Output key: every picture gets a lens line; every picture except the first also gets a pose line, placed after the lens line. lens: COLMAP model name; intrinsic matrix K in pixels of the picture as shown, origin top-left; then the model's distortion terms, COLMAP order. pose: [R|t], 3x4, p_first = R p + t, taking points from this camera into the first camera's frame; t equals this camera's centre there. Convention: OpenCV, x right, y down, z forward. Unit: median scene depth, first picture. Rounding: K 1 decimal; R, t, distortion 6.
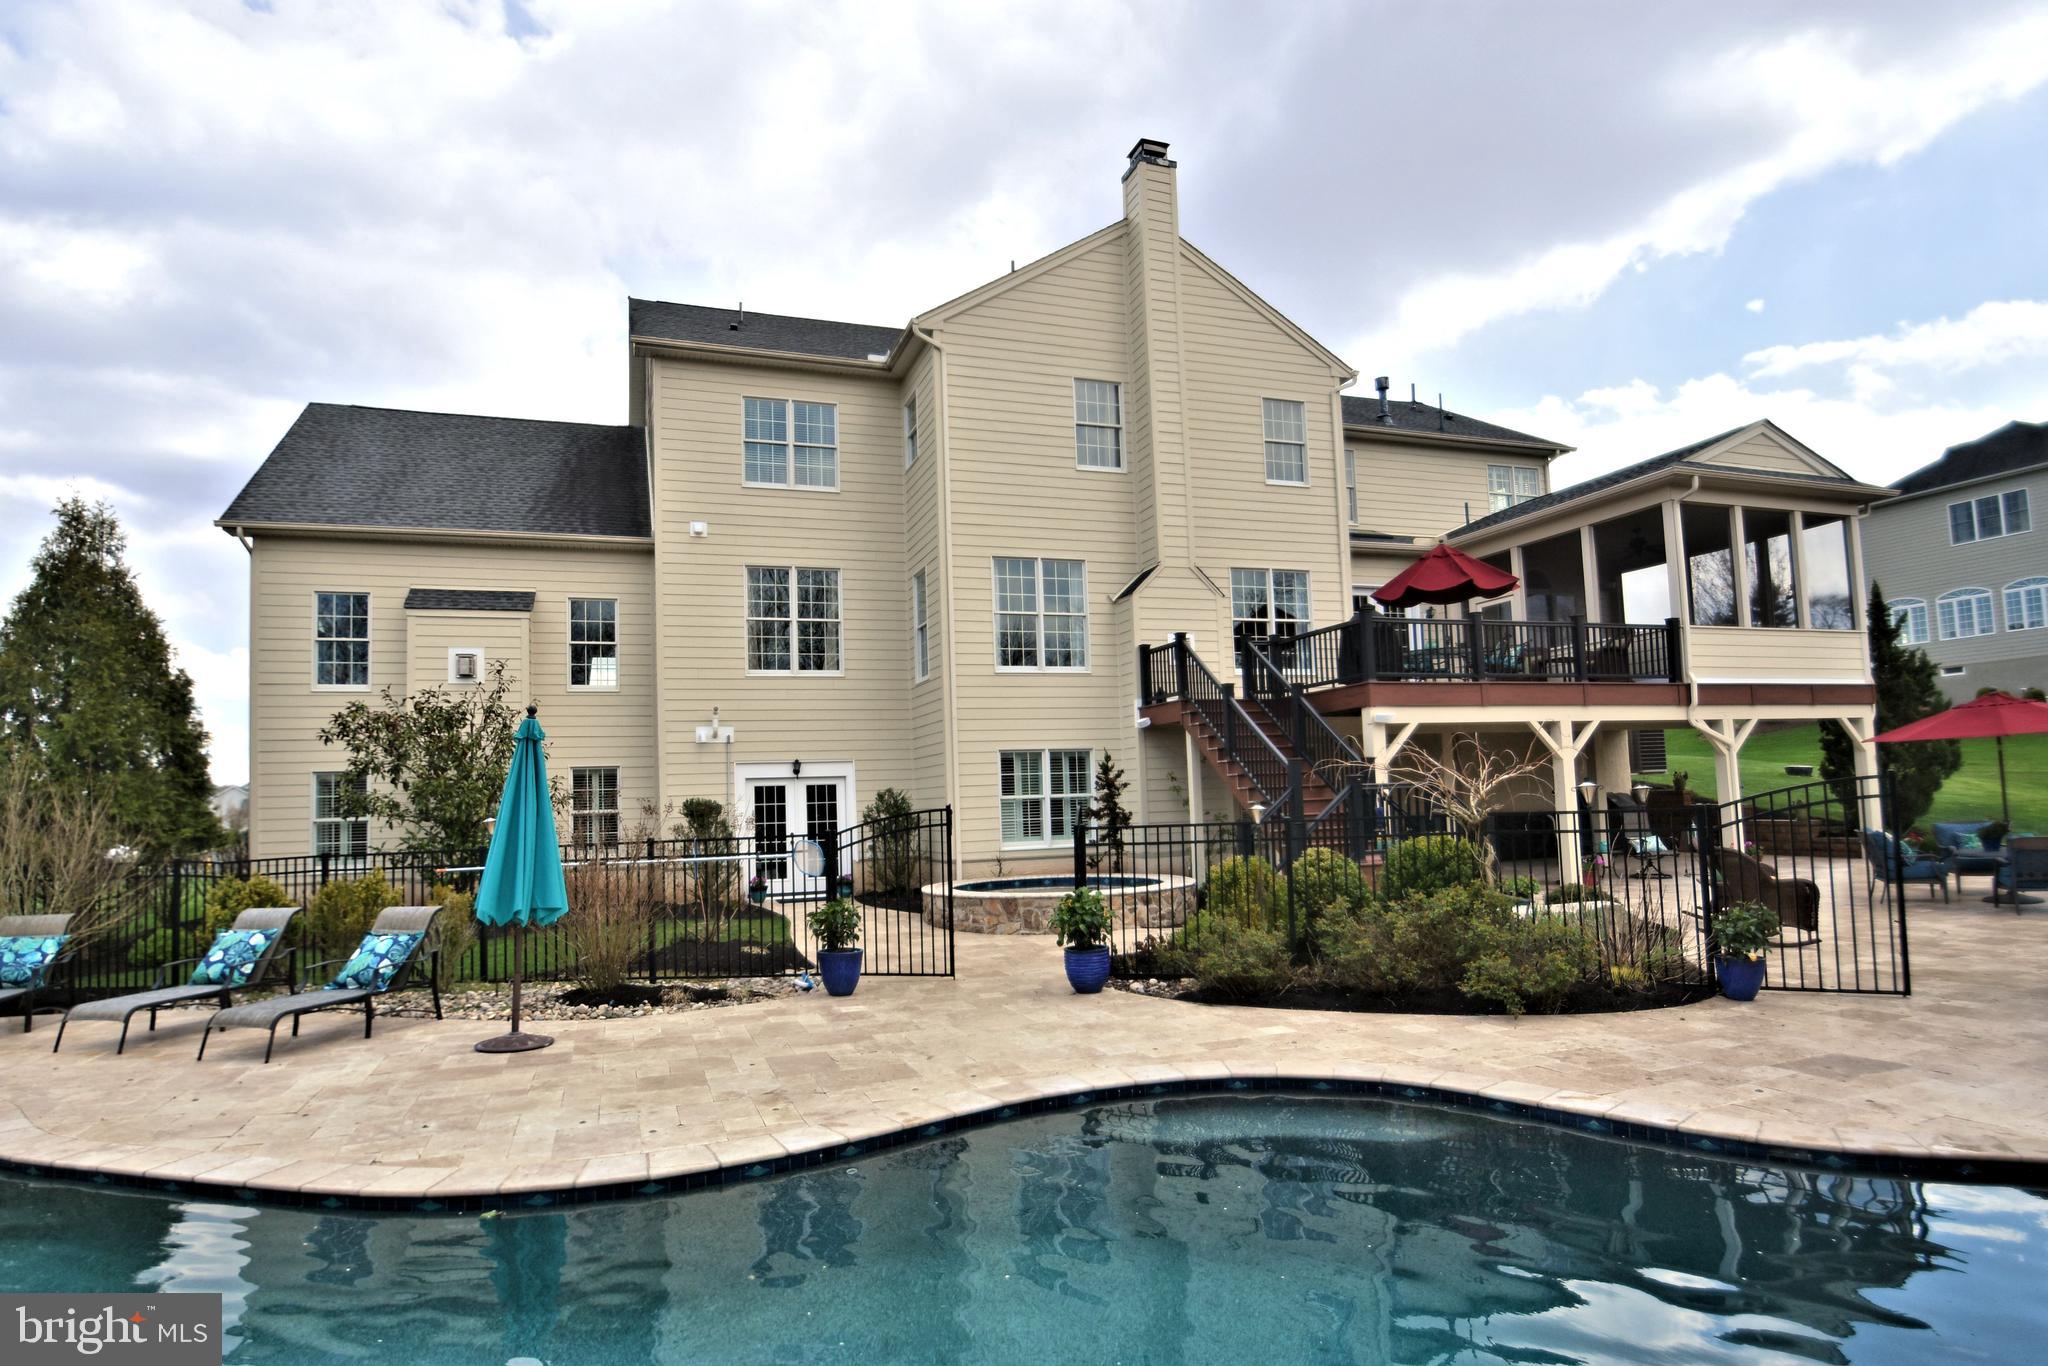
lens RADIAL K [[1055.4, 0, 981.5], [0, 1055.4, 705.4], [0, 0, 1]] dist [-0.001433, -0.011448]
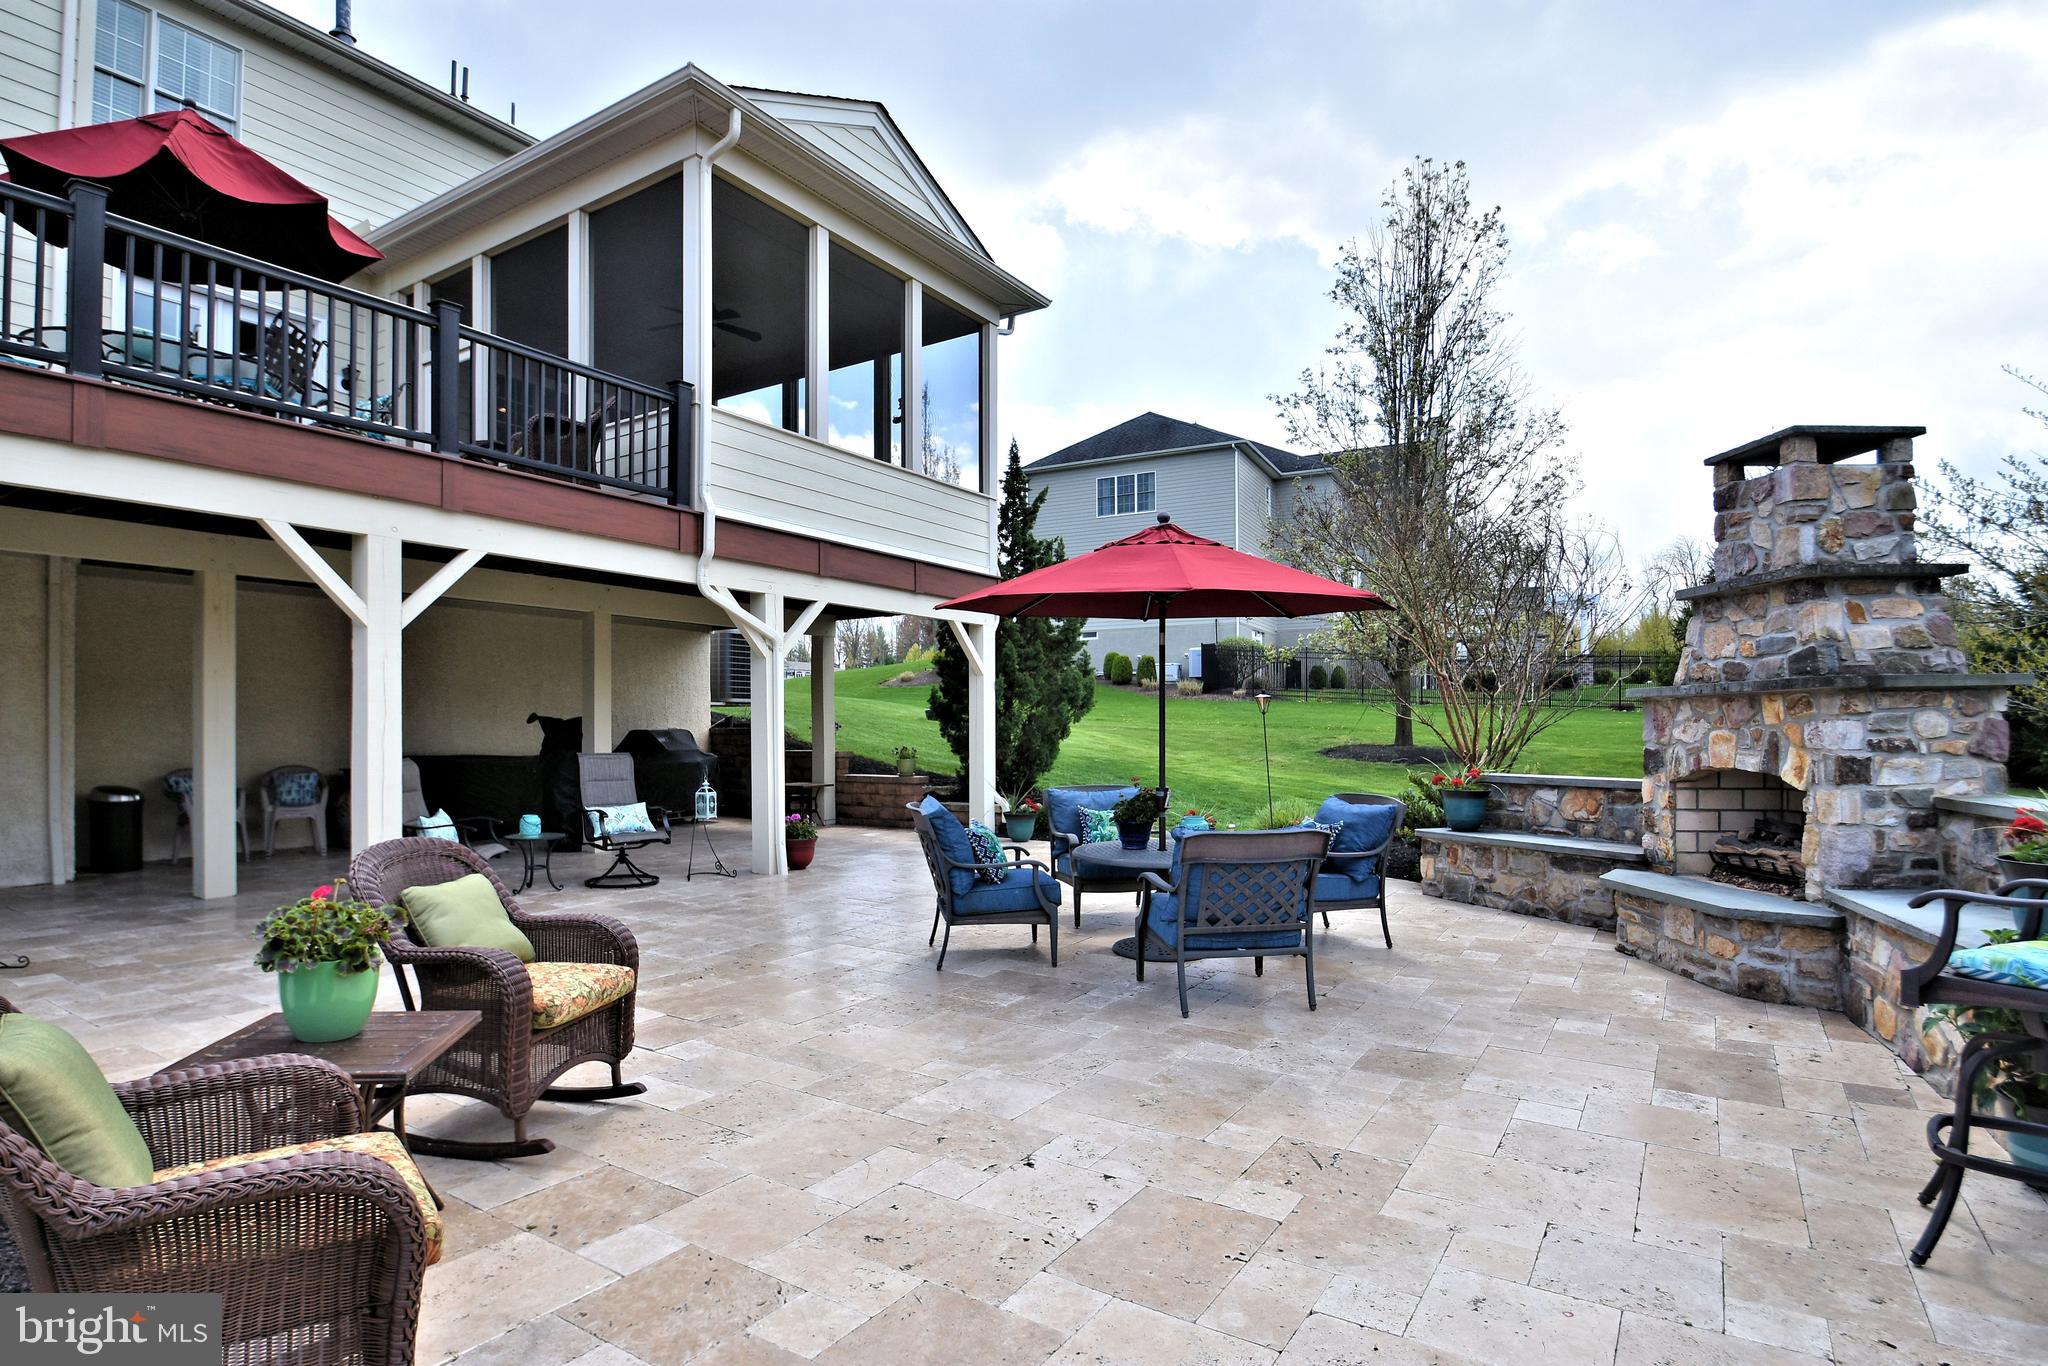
lens RADIAL K [[1055.4, 0, 981.5], [0, 1055.4, 705.4], [0, 0, 1]] dist [-0.001433, -0.011448]
pose [[0.794825, 0.044237, 0.605225, 0.443331], [-0.069236, 0.997438, 0.018021, 0.051285], [-0.602877, -0.056227, 0.795851, 0.470234]]
